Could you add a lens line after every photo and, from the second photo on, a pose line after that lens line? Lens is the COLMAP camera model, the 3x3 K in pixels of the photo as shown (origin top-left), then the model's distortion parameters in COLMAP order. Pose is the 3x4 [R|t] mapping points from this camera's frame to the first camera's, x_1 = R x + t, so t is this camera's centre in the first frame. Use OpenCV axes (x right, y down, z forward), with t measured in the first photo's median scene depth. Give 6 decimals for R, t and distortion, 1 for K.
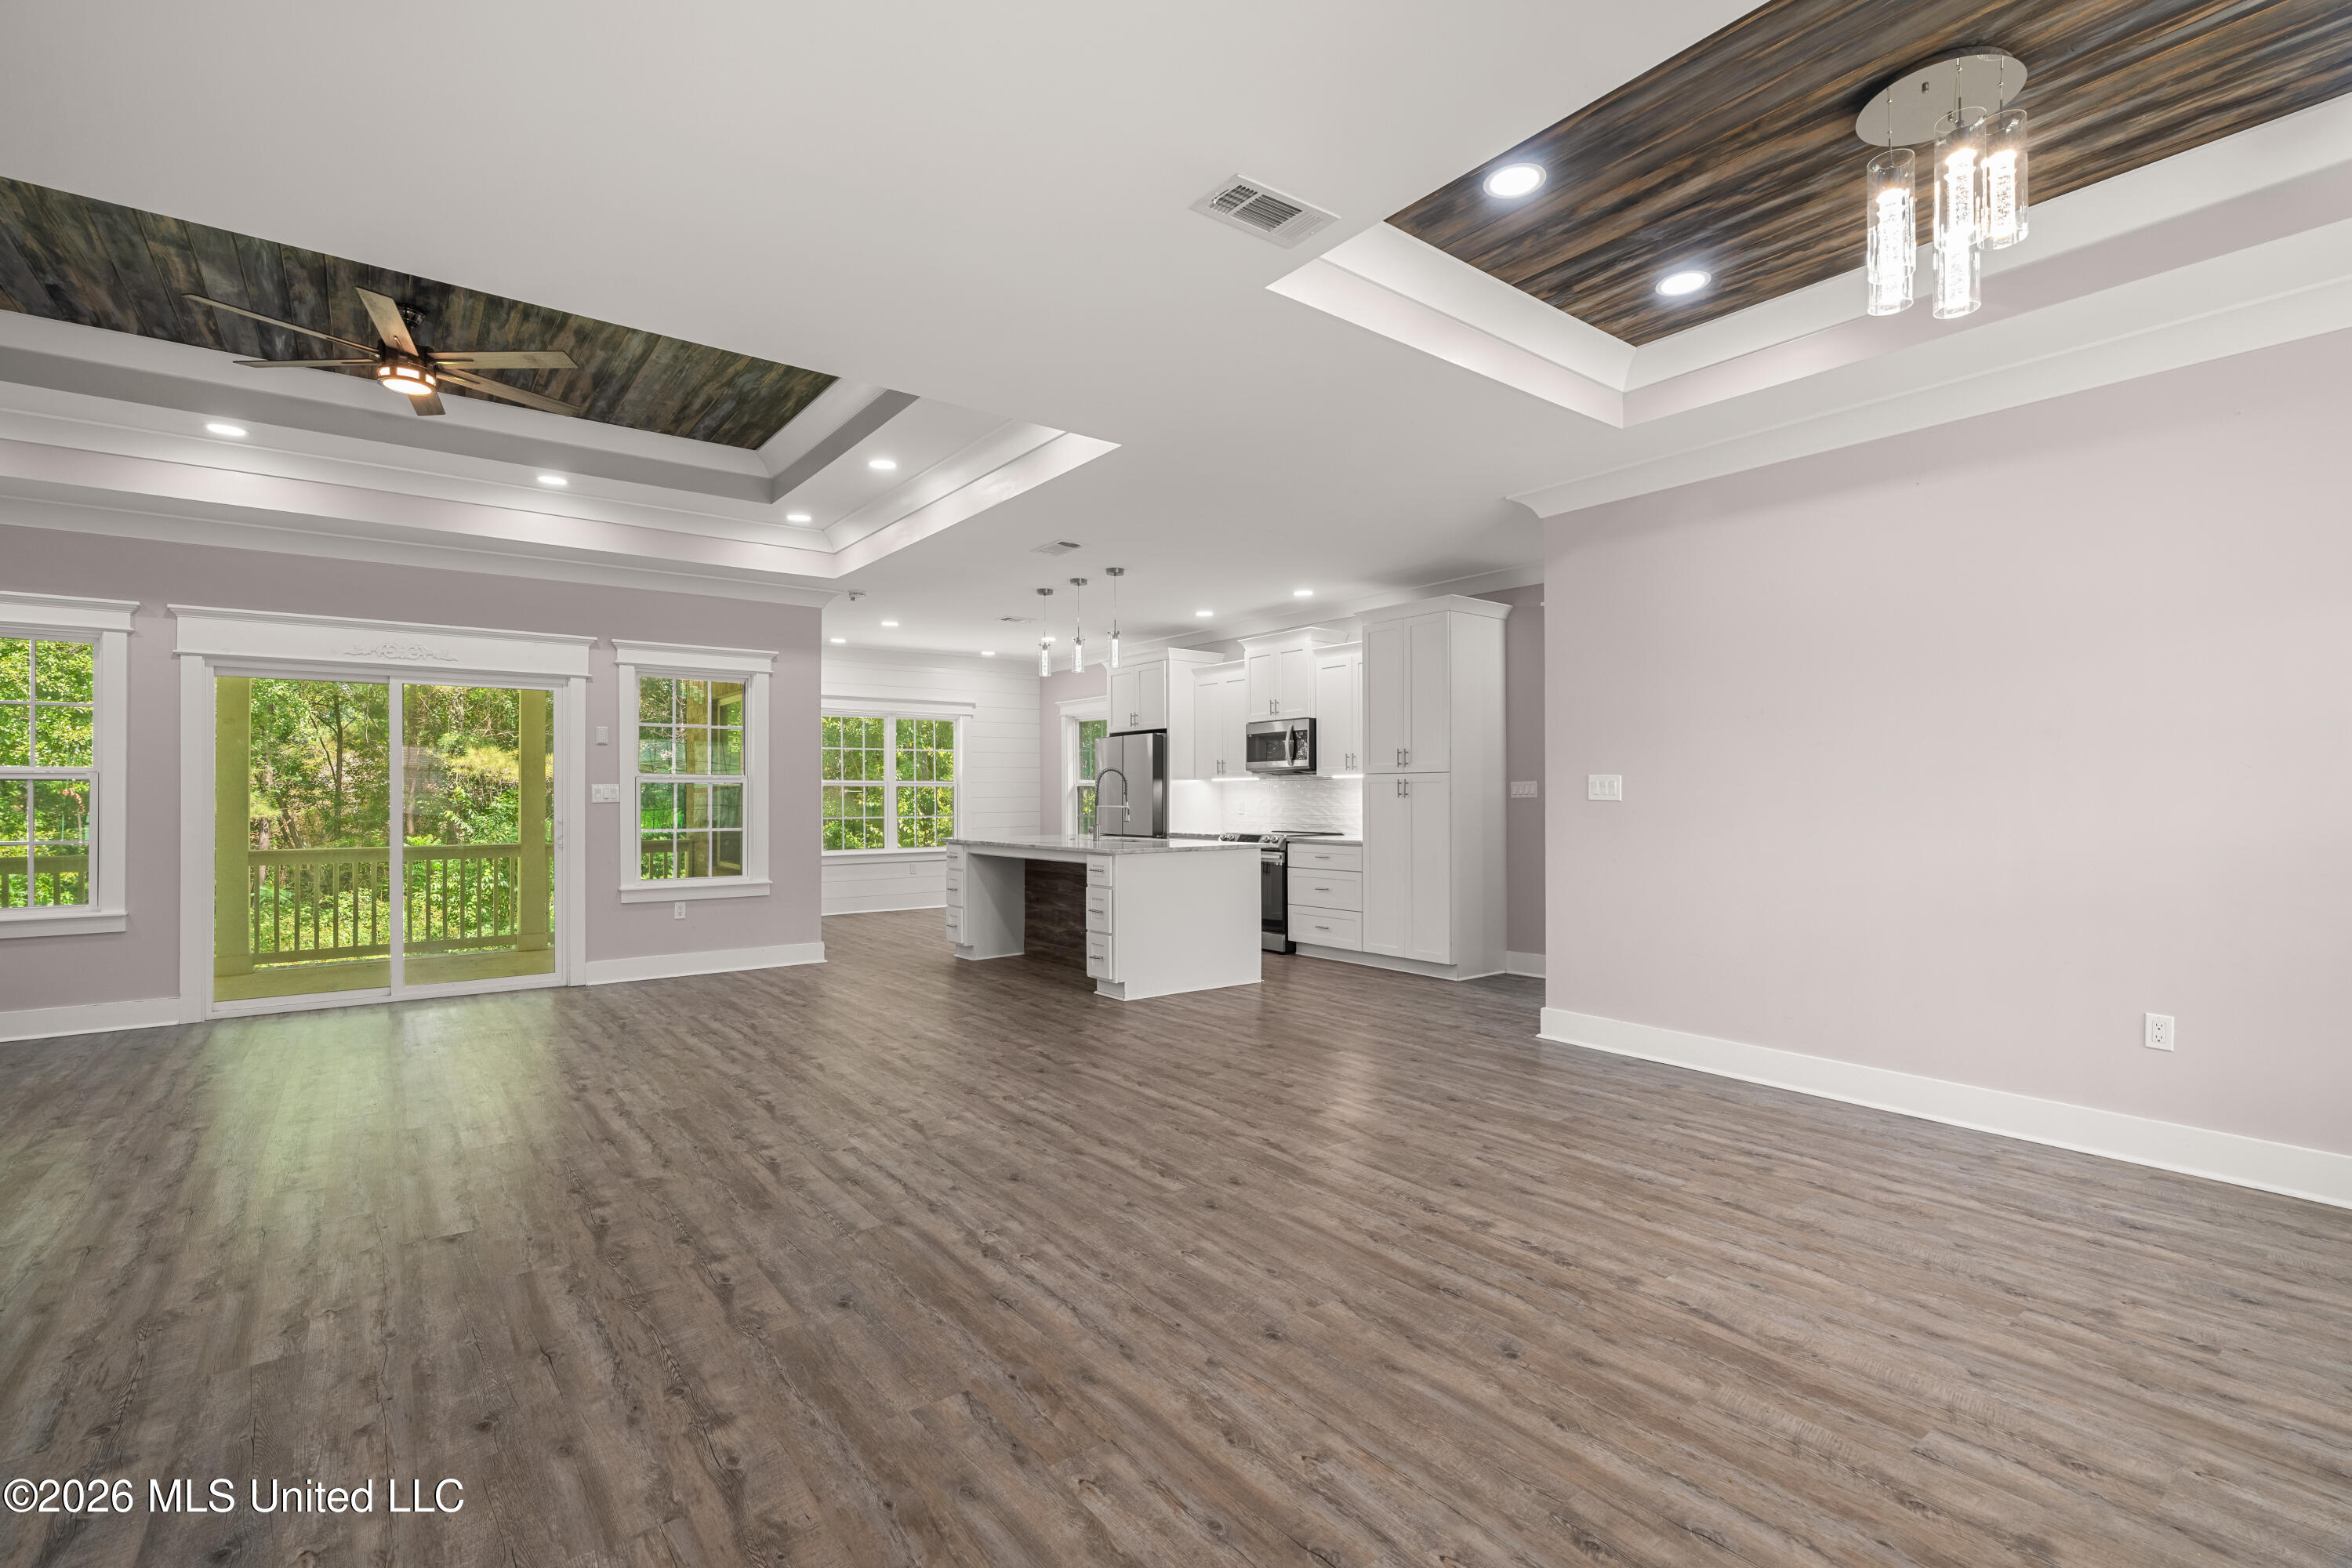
lens RADIAL K [[1059.9, 0, 1169.1], [0, 1059.9, 783.9], [0, 0, 1]] dist [-0.007017, 0.002966]
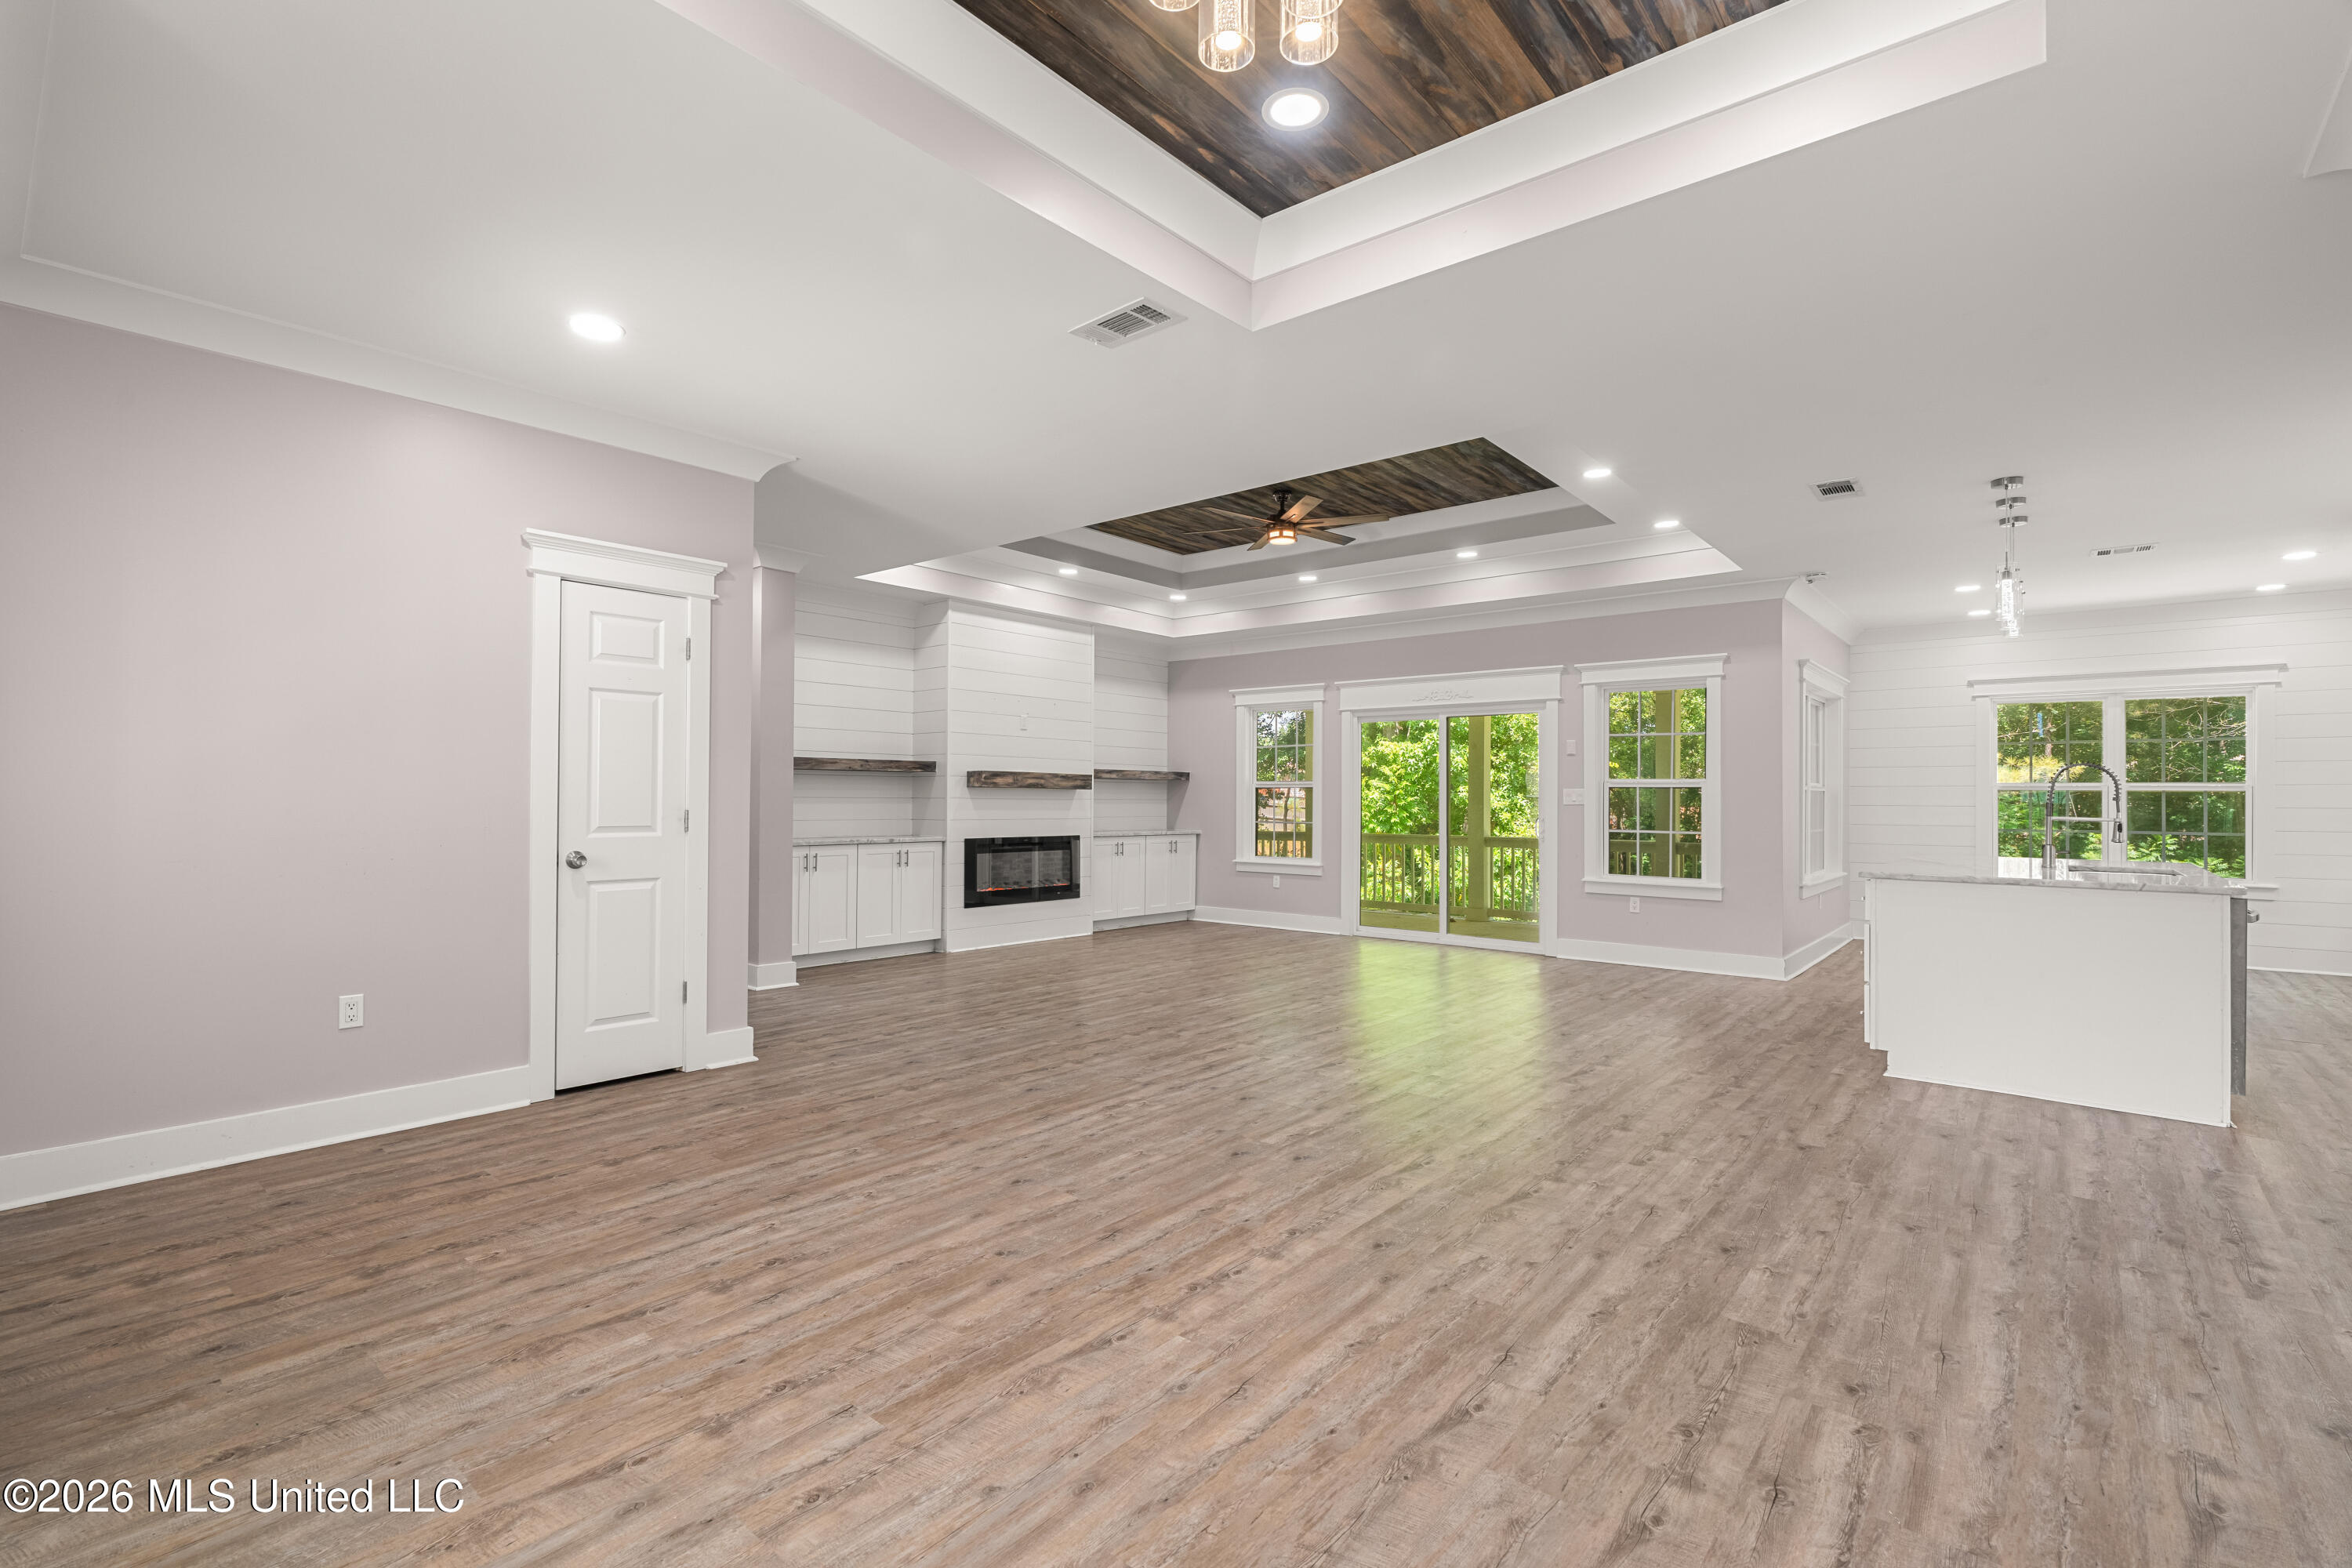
lens RADIAL K [[1059.9, 0, 1162.4], [0, 1059.9, 759.3], [0, 0, 1]] dist [-0.007017, 0.002966]
pose [[0.210850, -0.032032, -0.976993, 0.931152], [0.002174, 0.999476, -0.032300, 0.007683], [0.977516, 0.004686, 0.210809, 0.547898]]
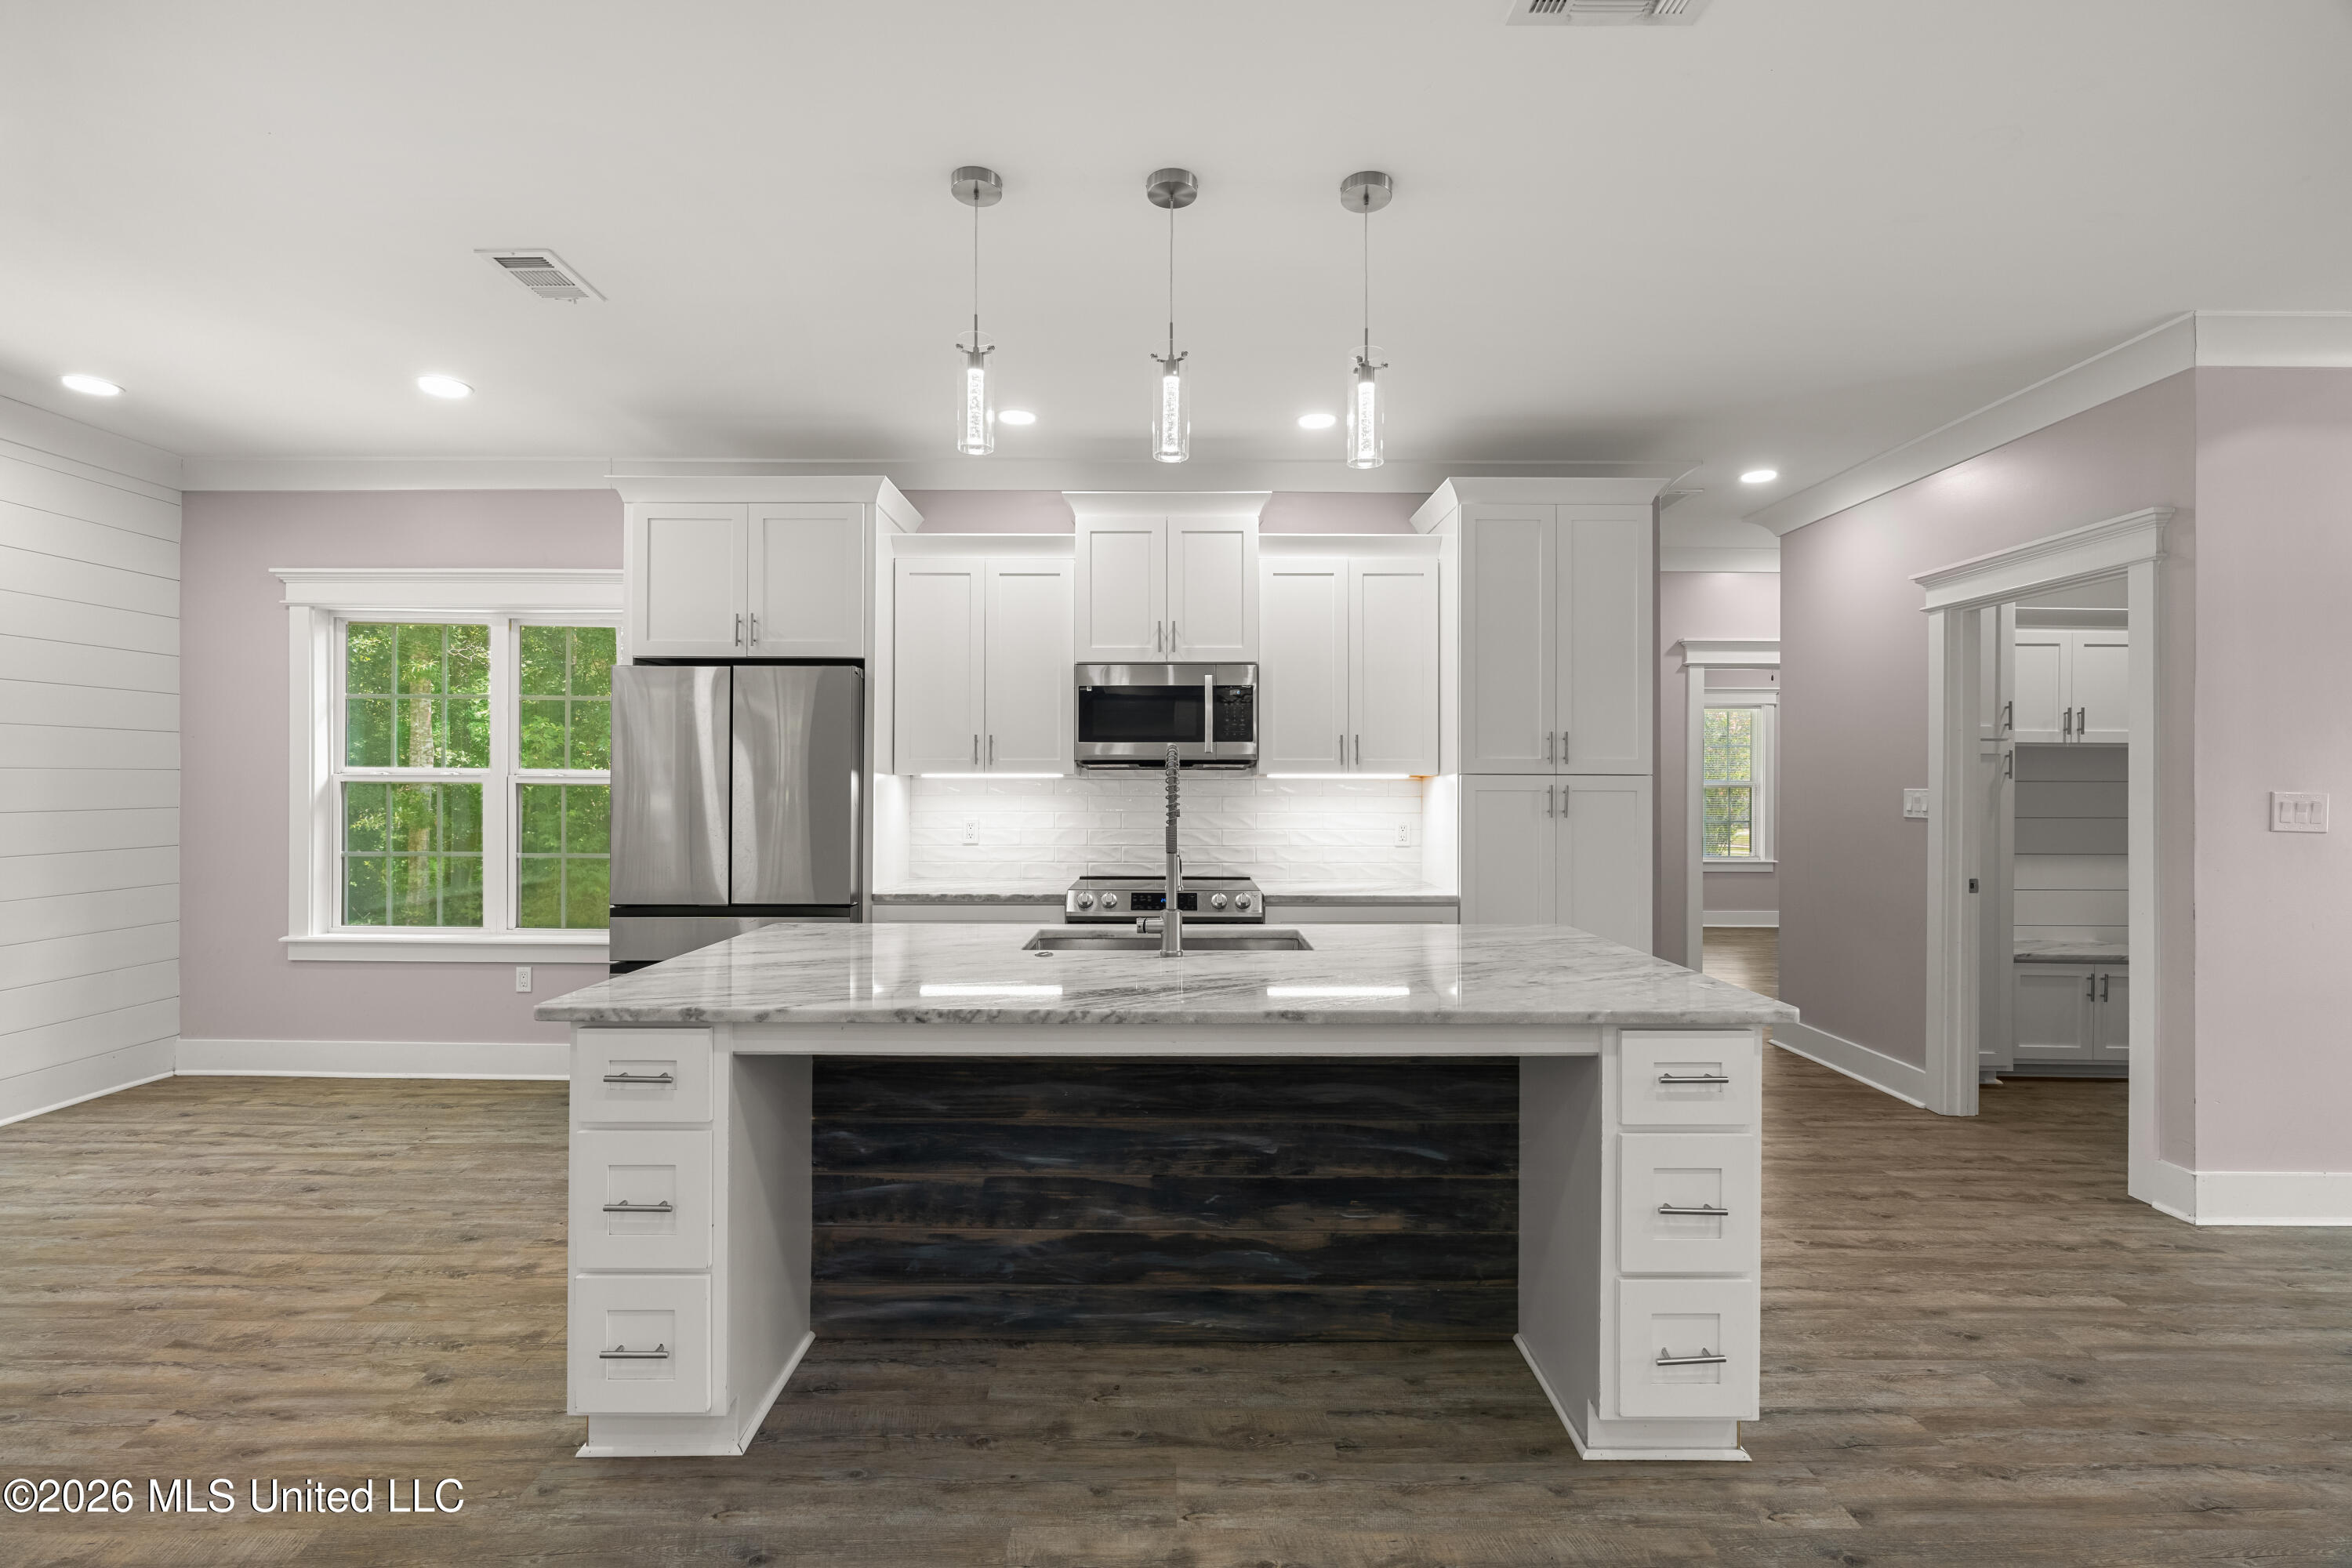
lens RADIAL K [[1059.9, 0, 1164.0], [0, 1059.9, 776.6], [0, 0, 1]] dist [-0.007017, 0.002966]
pose [[0.606457, 0.010956, 0.795040, -0.663505], [-0.014140, 0.999896, -0.002992, -0.007776], [-0.794990, -0.009427, 0.606549, 1.504441]]
